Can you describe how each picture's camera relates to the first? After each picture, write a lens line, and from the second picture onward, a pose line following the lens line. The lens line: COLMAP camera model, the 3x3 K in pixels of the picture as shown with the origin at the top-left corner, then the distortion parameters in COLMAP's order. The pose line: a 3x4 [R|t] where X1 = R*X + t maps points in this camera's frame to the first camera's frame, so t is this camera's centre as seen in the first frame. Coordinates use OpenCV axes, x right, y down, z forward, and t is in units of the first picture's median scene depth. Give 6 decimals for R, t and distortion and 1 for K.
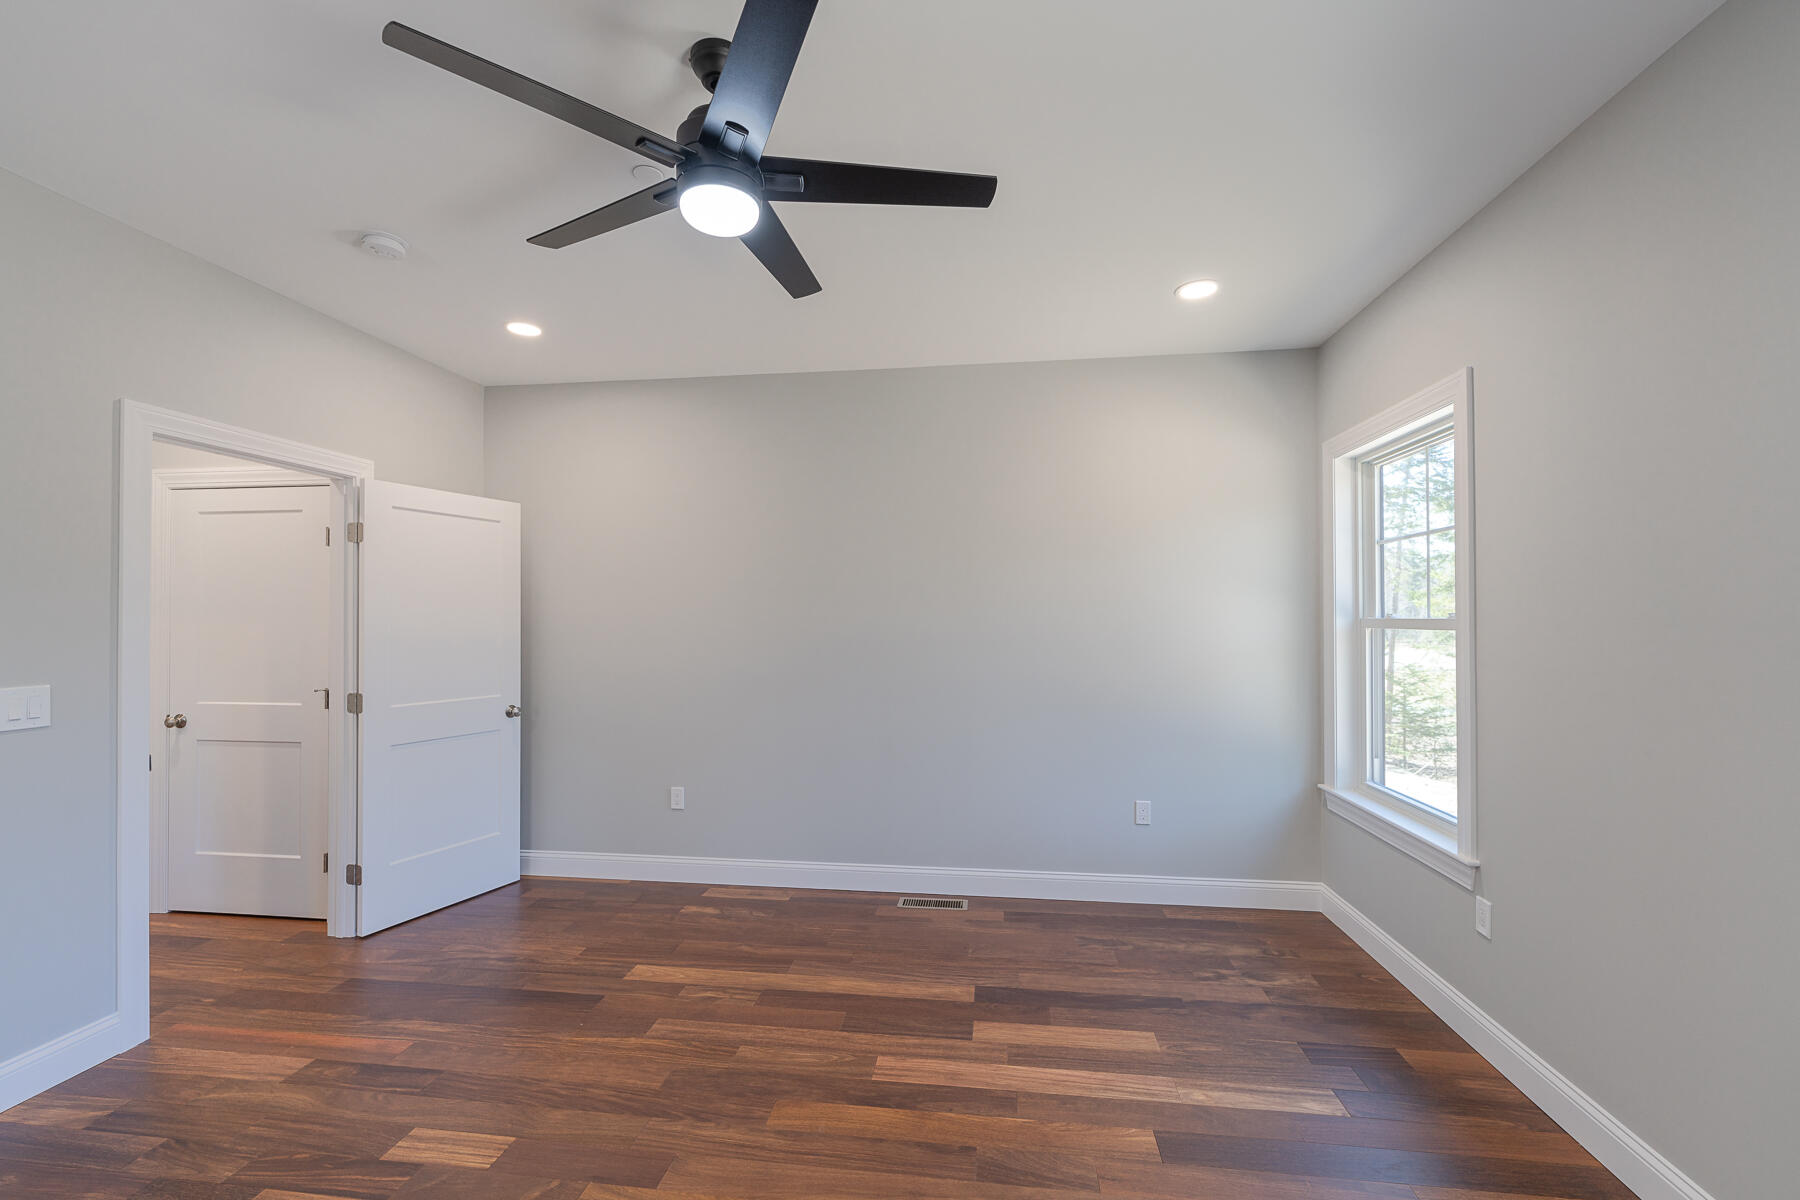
lens RADIAL K [[733.8, 0, 873.6], [0, 733.8, 616.2], [0, 0, 1]] dist [-0.005407, -0.001945]
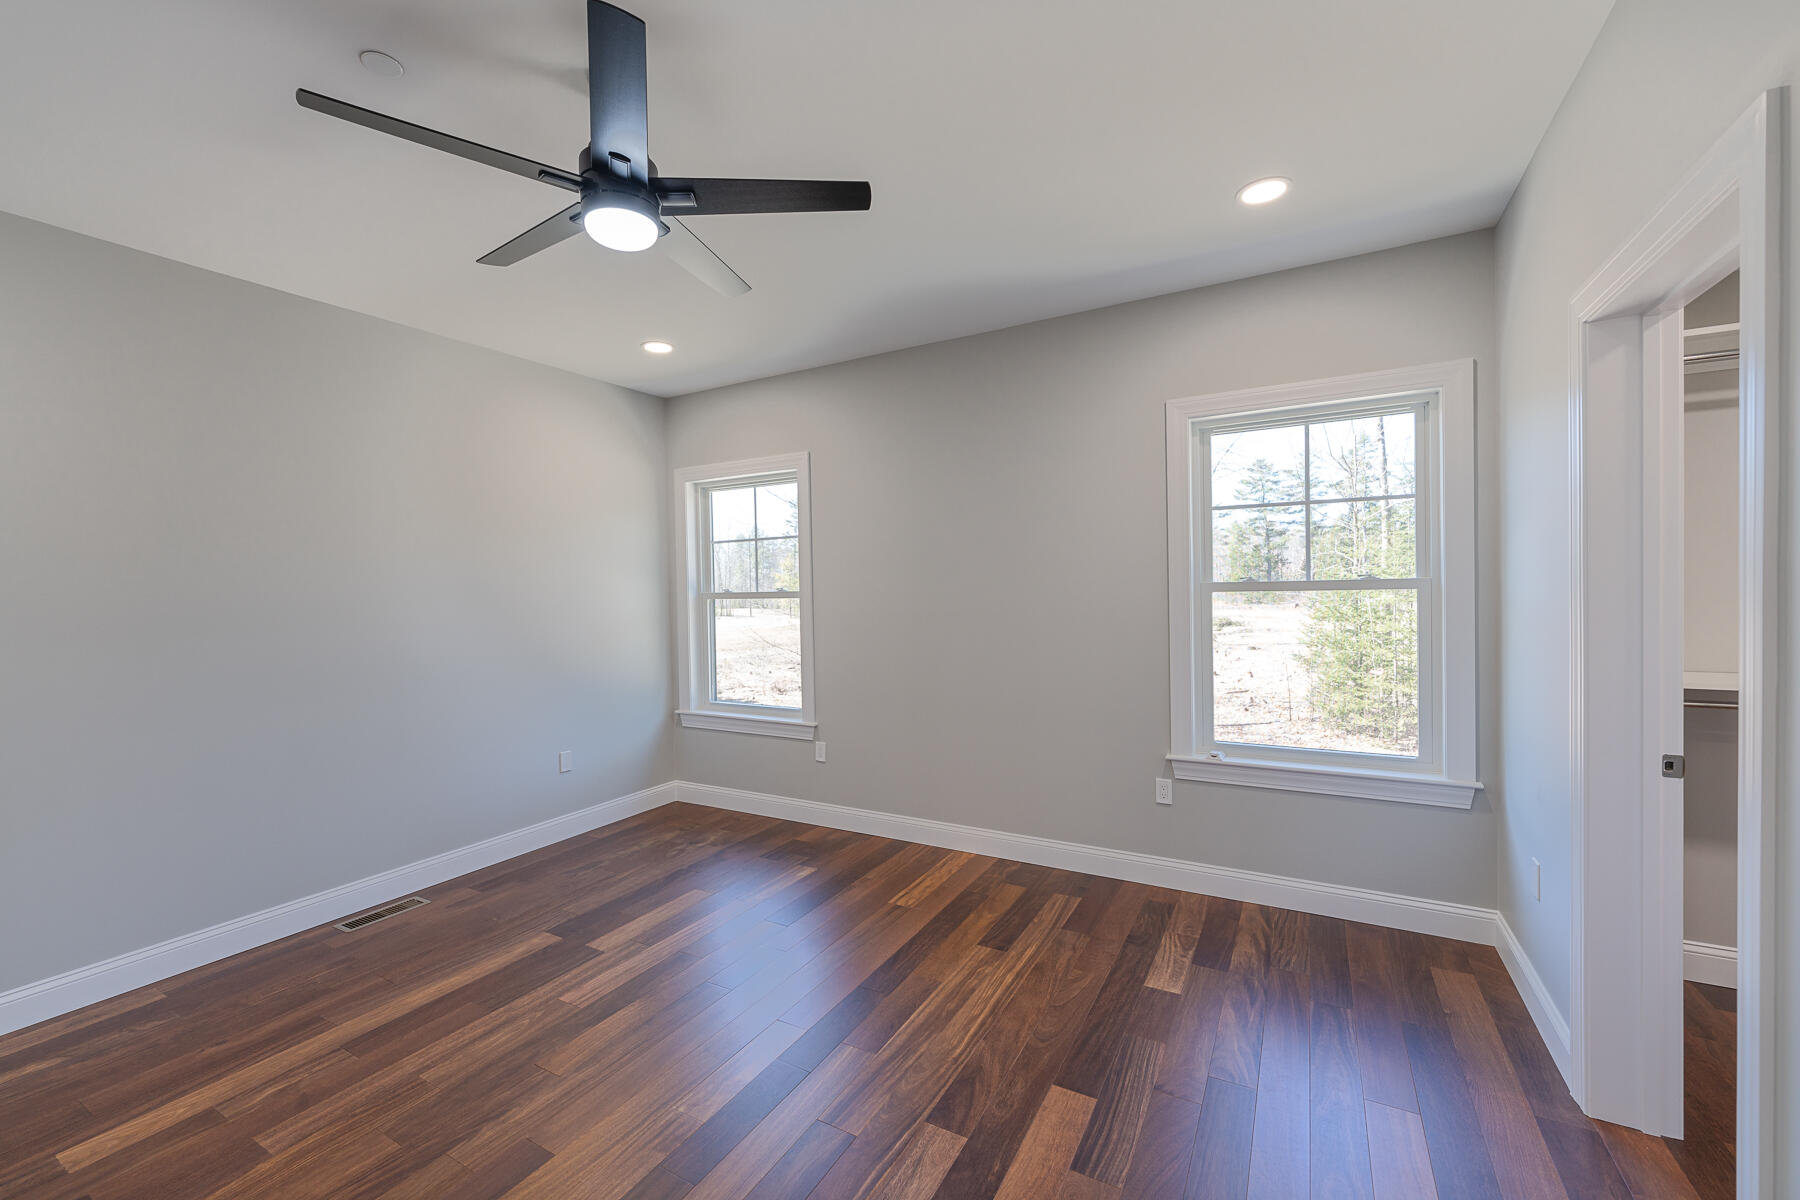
lens RADIAL K [[733.8, 0, 891.6], [0, 733.8, 596.5], [0, 0, 1]] dist [-0.005407, -0.001945]
pose [[0.363614, -0.011087, 0.931484, -0.628911], [0.007653, 0.999931, 0.008915, 0.000193], [-0.931518, 0.003888, 0.363674, 0.111683]]
